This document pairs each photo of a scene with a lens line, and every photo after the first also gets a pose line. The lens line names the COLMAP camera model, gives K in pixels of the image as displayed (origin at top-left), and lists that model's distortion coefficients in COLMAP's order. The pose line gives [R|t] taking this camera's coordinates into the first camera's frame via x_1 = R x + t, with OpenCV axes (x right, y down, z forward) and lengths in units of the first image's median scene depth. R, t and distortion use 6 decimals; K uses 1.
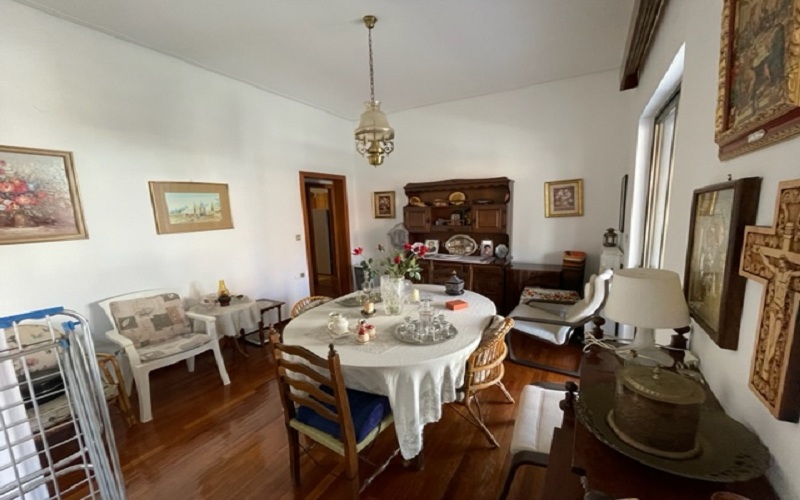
lens RADIAL K [[325.7, 0, 400.0], [0, 325.7, 250.0], [0, 0, 1]] dist [0.001628, 0.000090]
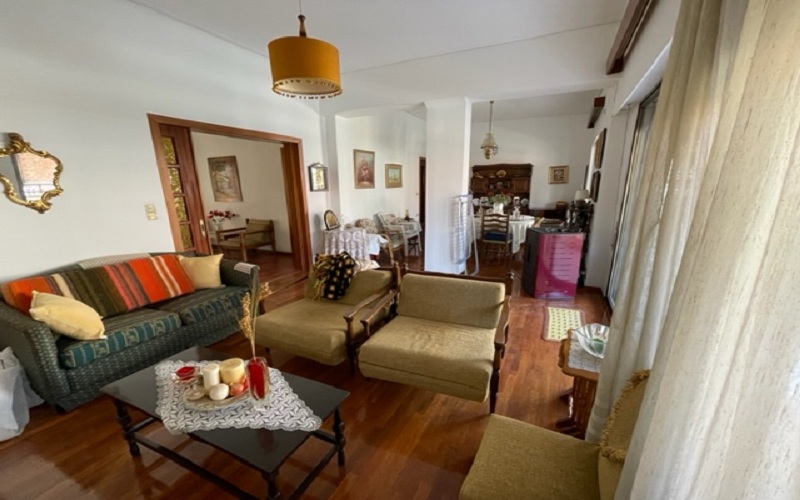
lens RADIAL K [[319.6, 0, 402.0], [0, 319.6, 265.7], [0, 0, 1]] dist [-0.000712, -0.000083]
pose [[0.997467, 0.002170, 0.071103, -0.595288], [-0.011323, 0.991634, 0.128580, 0.154359], [-0.070229, -0.129059, 0.989147, -0.956000]]
